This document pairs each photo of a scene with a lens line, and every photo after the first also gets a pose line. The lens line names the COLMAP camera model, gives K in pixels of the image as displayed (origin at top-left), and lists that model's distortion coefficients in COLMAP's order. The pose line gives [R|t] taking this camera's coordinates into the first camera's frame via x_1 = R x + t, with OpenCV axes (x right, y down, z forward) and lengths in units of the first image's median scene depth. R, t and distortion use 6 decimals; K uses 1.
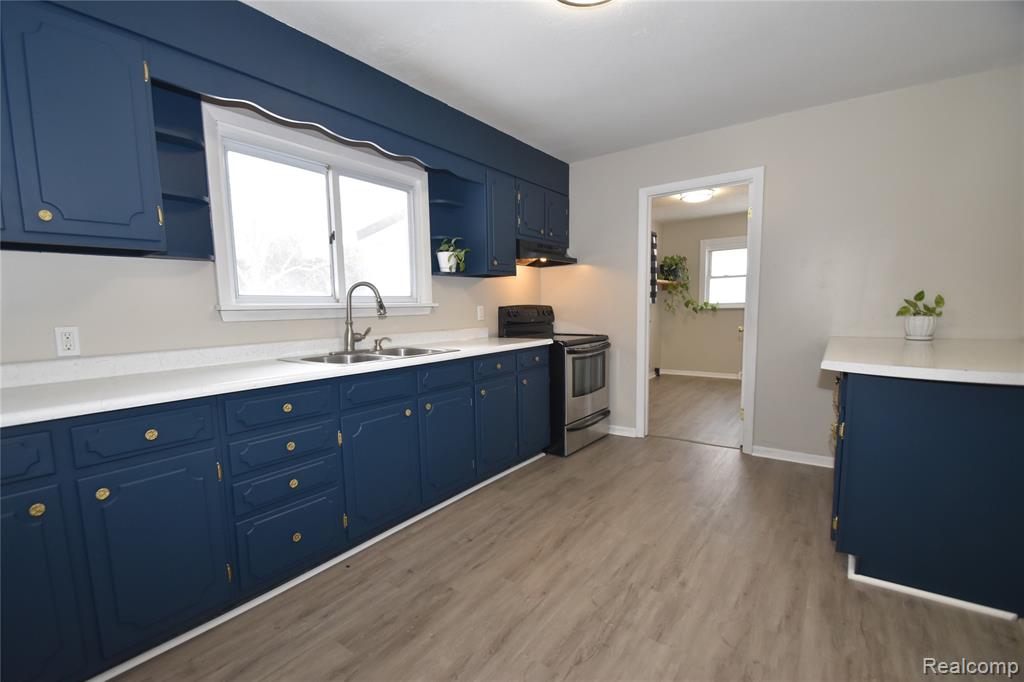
lens RADIAL K [[453.2, 0, 502.2], [0, 453.2, 357.5], [0, 0, 1]] dist [0.027863, -0.024881]
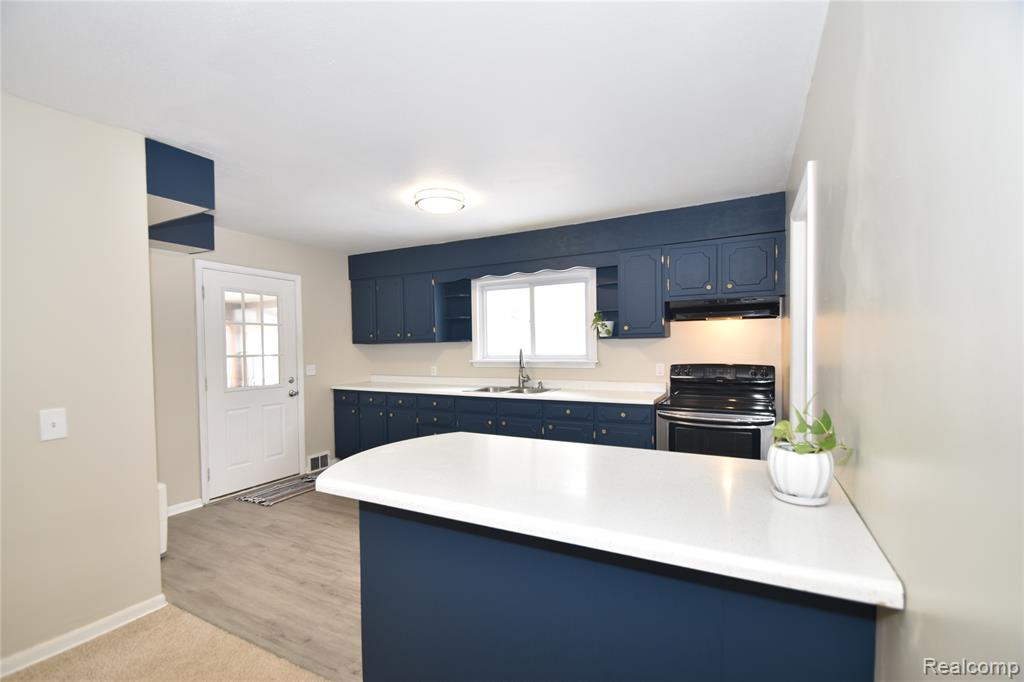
lens RADIAL K [[453.2, 0, 502.2], [0, 453.2, 357.5], [0, 0, 1]] dist [0.027863, -0.024881]
pose [[0.138149, 0.044172, -0.989426, 3.373804], [-0.100396, 0.994484, 0.030380, -0.421849], [0.985310, 0.095138, 0.141822, 1.635407]]
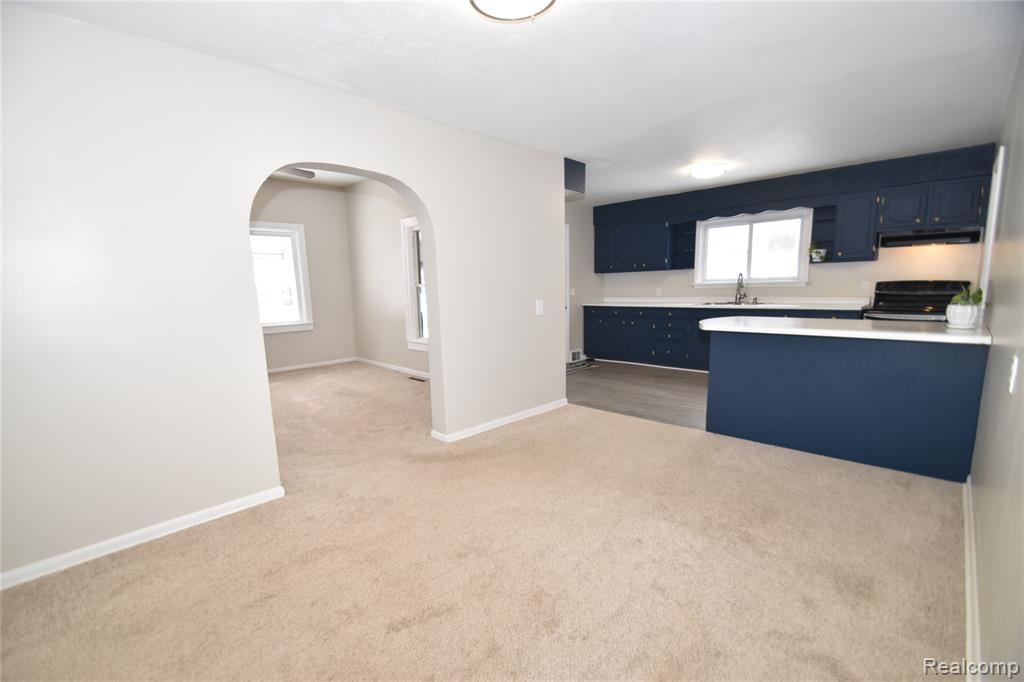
lens RADIAL K [[453.2, 0, 502.2], [0, 453.2, 357.5], [0, 0, 1]] dist [0.027863, -0.024881]
pose [[-0.144270, 0.181575, -0.972737, 5.284409], [-0.080744, 0.977583, 0.194455, -0.230288], [0.986239, 0.106597, -0.126375, 0.332500]]
